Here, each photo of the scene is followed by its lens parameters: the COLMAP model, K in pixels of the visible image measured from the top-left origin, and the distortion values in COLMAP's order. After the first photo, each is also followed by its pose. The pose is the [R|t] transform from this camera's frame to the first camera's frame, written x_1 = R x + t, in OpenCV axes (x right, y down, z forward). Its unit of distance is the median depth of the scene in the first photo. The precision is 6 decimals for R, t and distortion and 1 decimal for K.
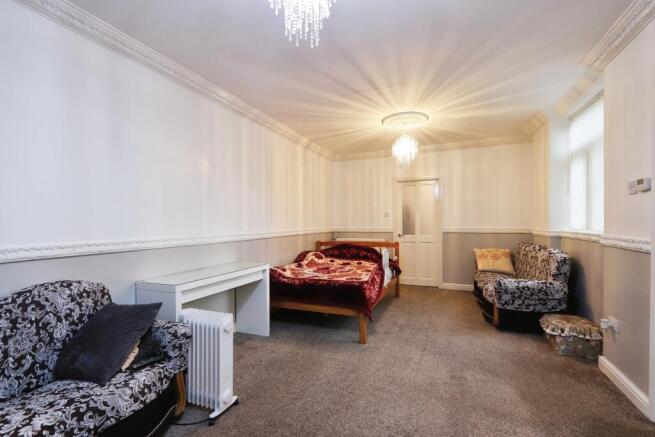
lens RADIAL K [[301.9, 0, 329.5], [0, 301.9, 224.2], [0, 0, 1]] dist [0.000803, 0.000067]
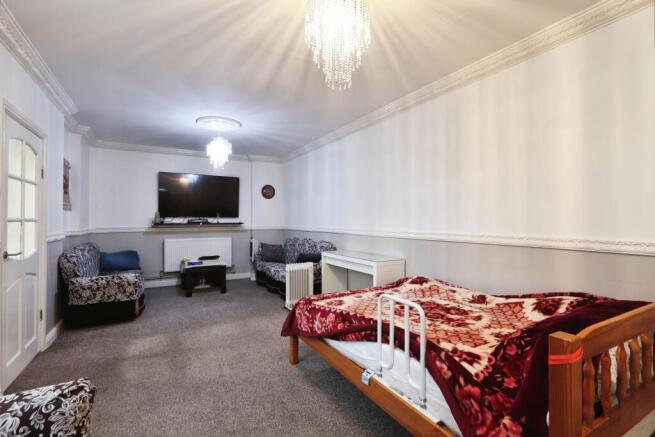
lens RADIAL K [[301.9, 0, 329.0], [0, 301.9, 215.1], [0, 0, 1]] dist [0.000803, 0.000067]
pose [[-0.614955, -0.007294, -0.788528, 0.710237], [0.001709, 0.999943, -0.010583, -0.011758], [0.788560, -0.007856, -0.614907, 1.567129]]
